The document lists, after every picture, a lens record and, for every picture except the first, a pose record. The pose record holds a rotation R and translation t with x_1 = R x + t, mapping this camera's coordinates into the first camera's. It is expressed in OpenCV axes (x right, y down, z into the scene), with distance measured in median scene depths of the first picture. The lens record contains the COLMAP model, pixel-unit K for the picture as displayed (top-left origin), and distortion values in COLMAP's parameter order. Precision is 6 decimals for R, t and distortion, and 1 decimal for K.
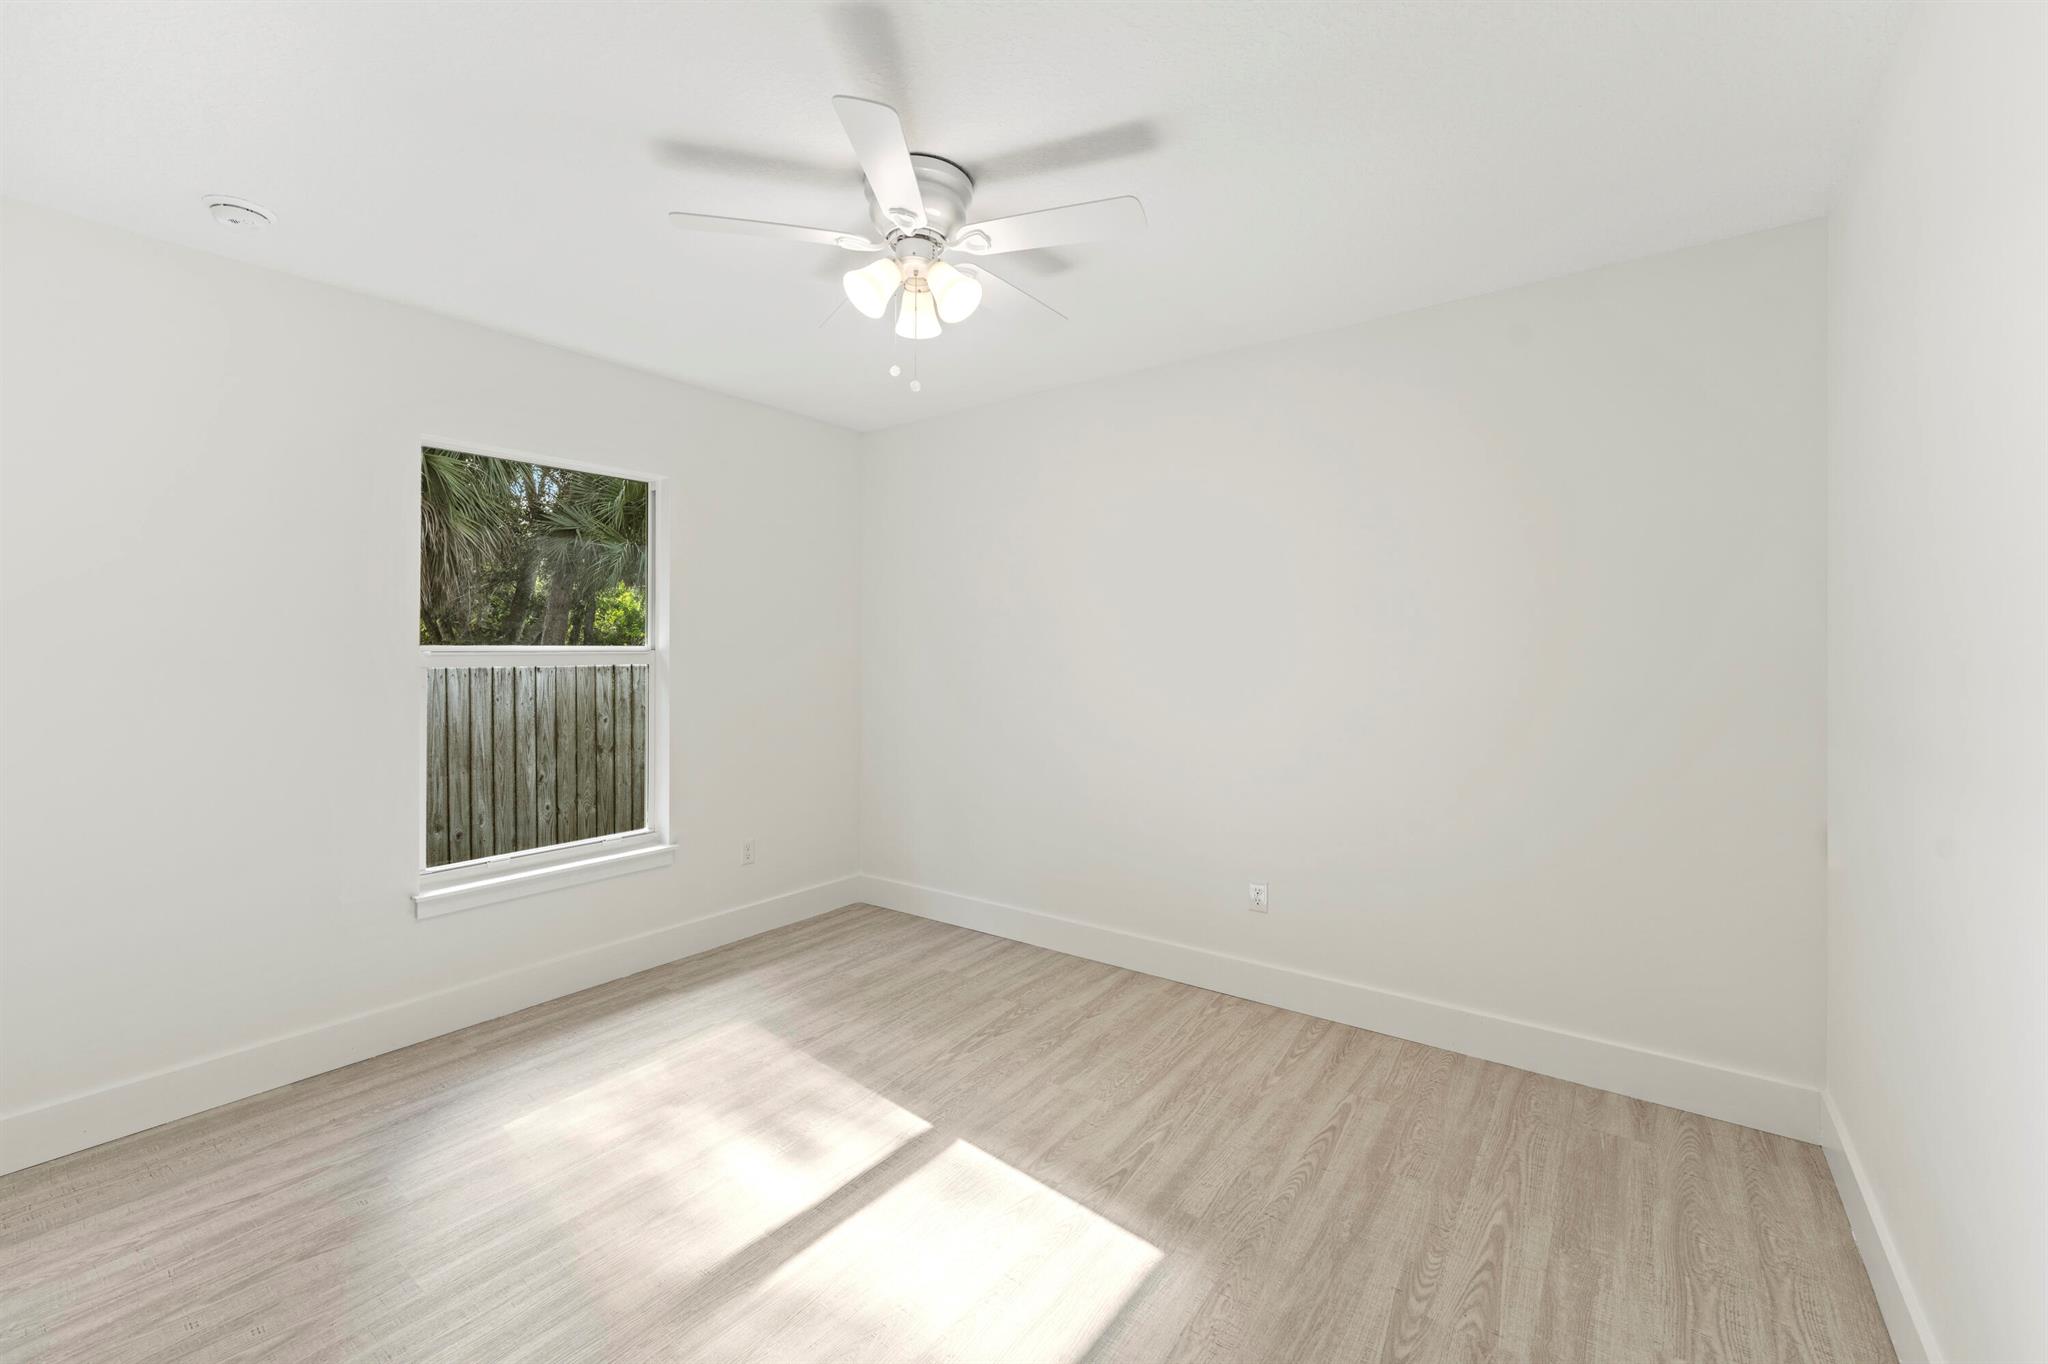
lens RADIAL K [[829.1, 0, 1005.0], [0, 829.1, 677.4], [0, 0, 1]] dist [-0.000715, -0.000770]
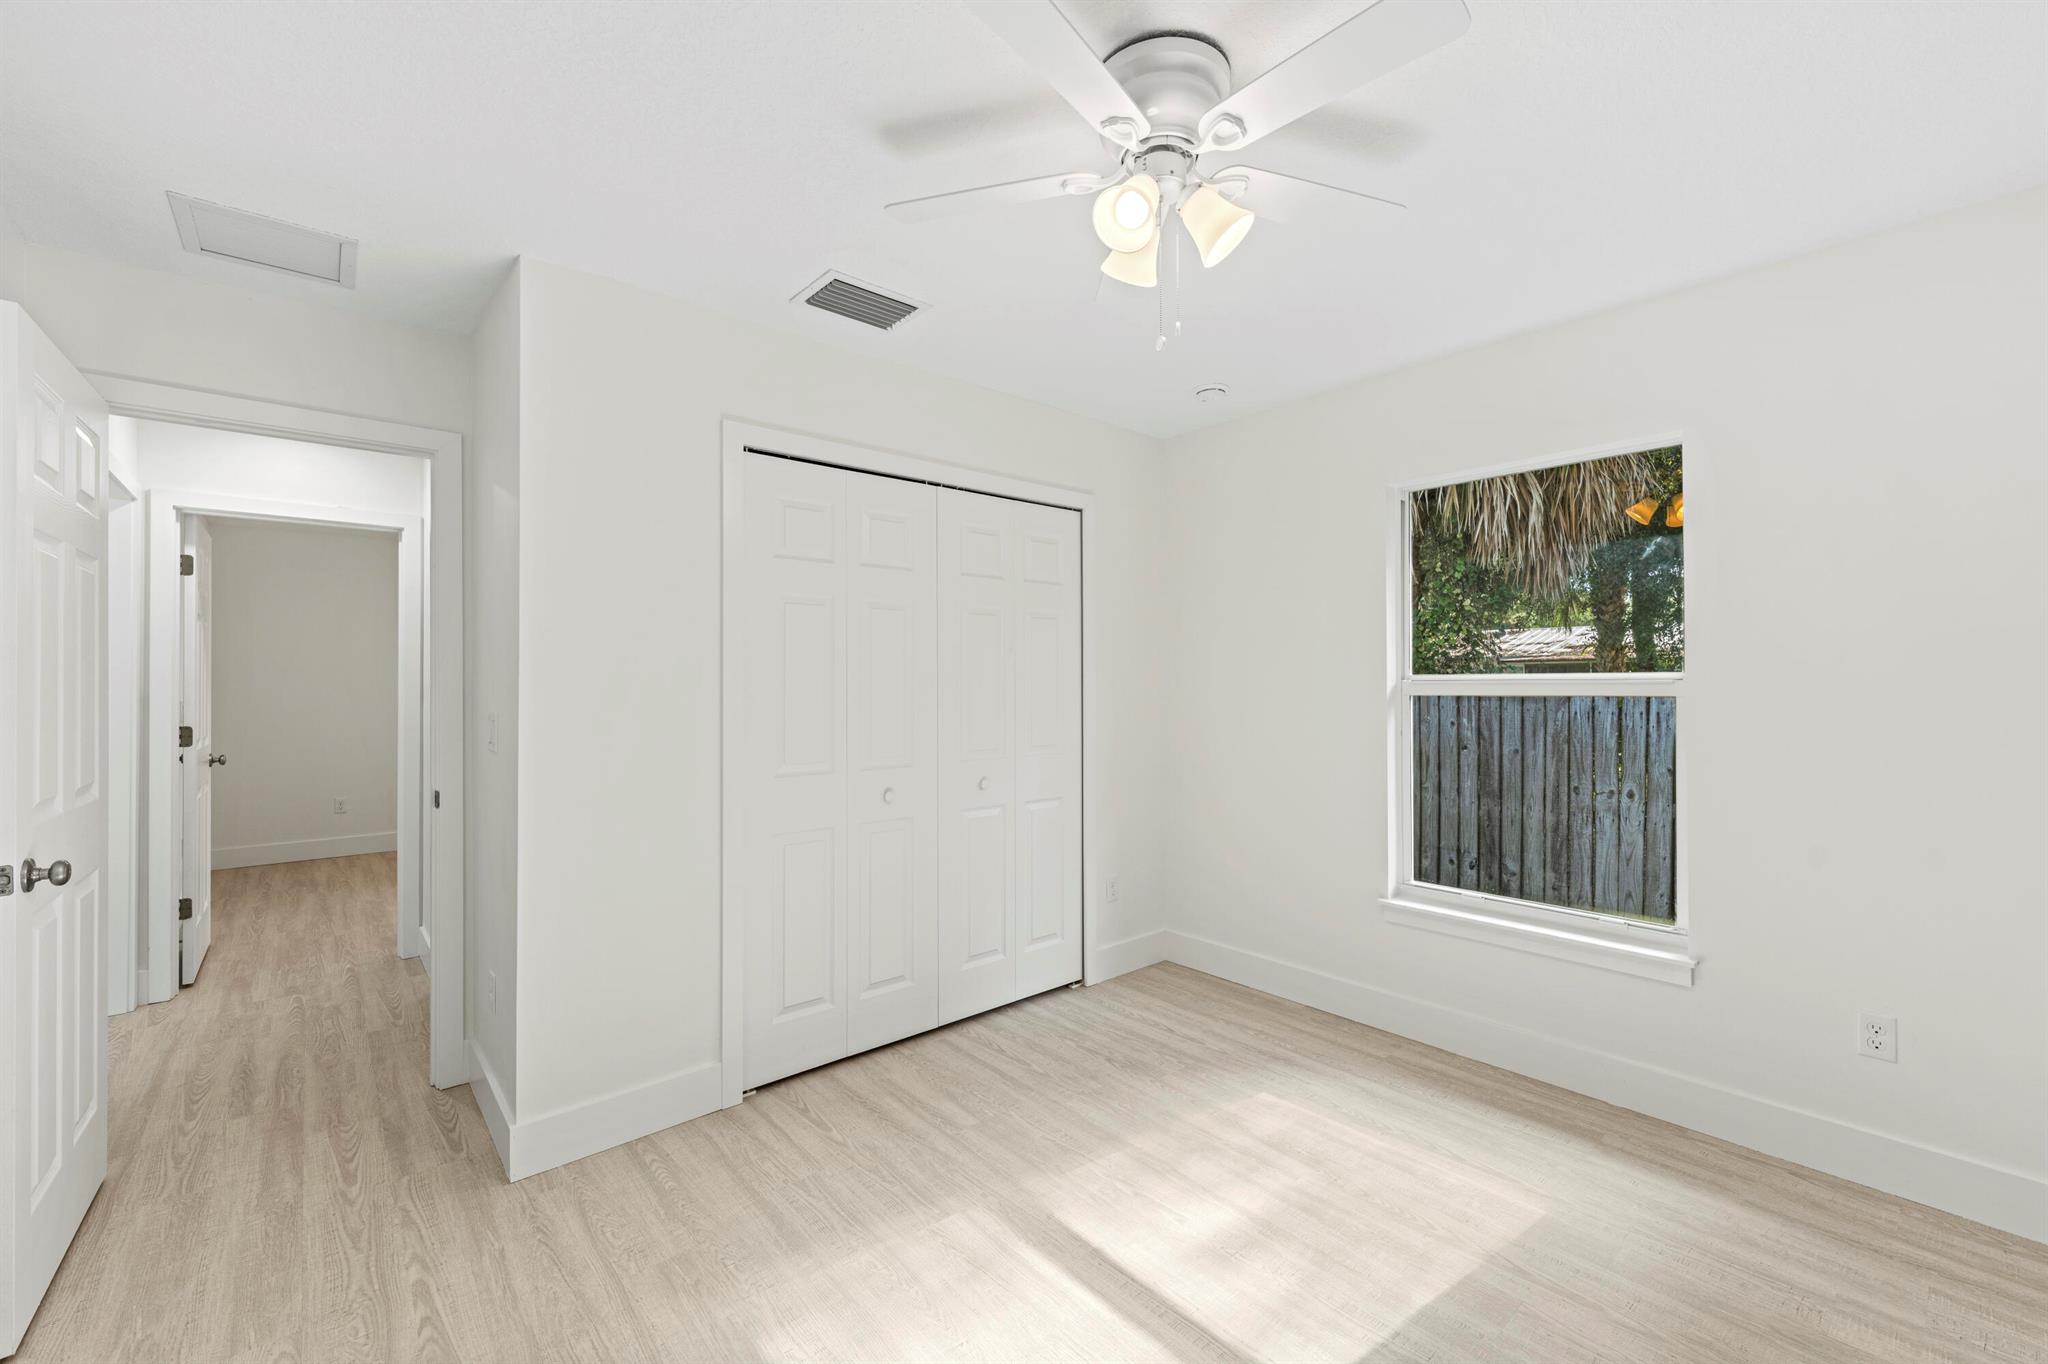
lens RADIAL K [[829.1, 0, 1007.8], [0, 829.1, 687.9], [0, 0, 1]] dist [-0.000715, -0.000770]
pose [[-0.215400, 0.006494, -0.976504, 0.489424], [-0.028115, 0.999522, 0.012849, -0.021022], [0.976121, 0.030222, -0.215115, 0.732176]]
